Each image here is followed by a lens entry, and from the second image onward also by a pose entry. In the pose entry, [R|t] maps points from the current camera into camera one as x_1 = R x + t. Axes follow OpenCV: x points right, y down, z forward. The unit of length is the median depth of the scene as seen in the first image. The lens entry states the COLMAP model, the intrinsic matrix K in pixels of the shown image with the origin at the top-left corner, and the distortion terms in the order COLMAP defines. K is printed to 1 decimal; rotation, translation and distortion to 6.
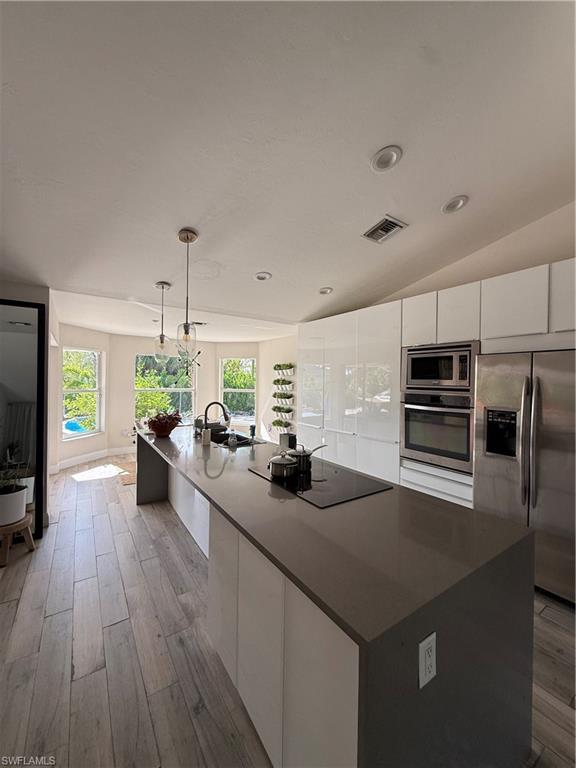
lens RADIAL K [[305.1, 0, 284.3], [0, 305.1, 383.2], [0, 0, 1]] dist [-0.002190, 0.000707]
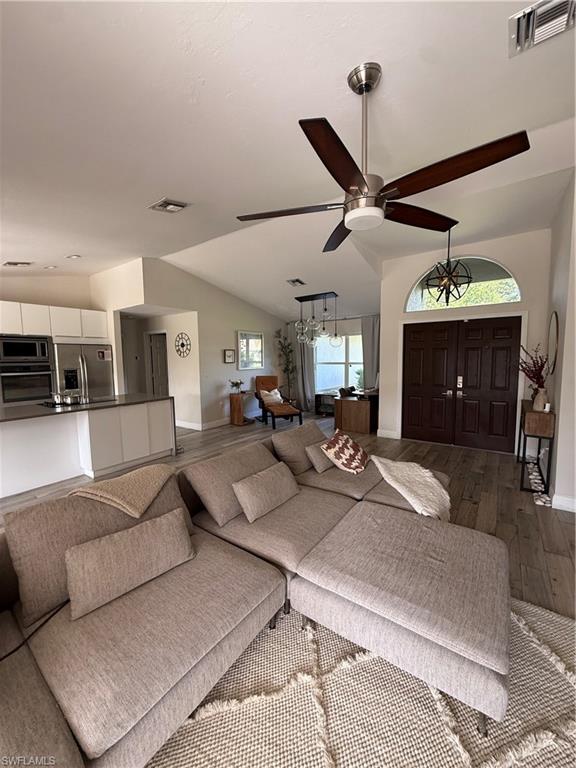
lens RADIAL K [[305.1, 0, 286.1], [0, 305.1, 378.9], [0, 0, 1]] dist [-0.002190, 0.000707]
pose [[-0.346939, -0.076155, 0.934791, -1.517202], [0.015882, 0.996078, 0.087042, -0.010588], [-0.937753, 0.045045, -0.344369, 0.223682]]
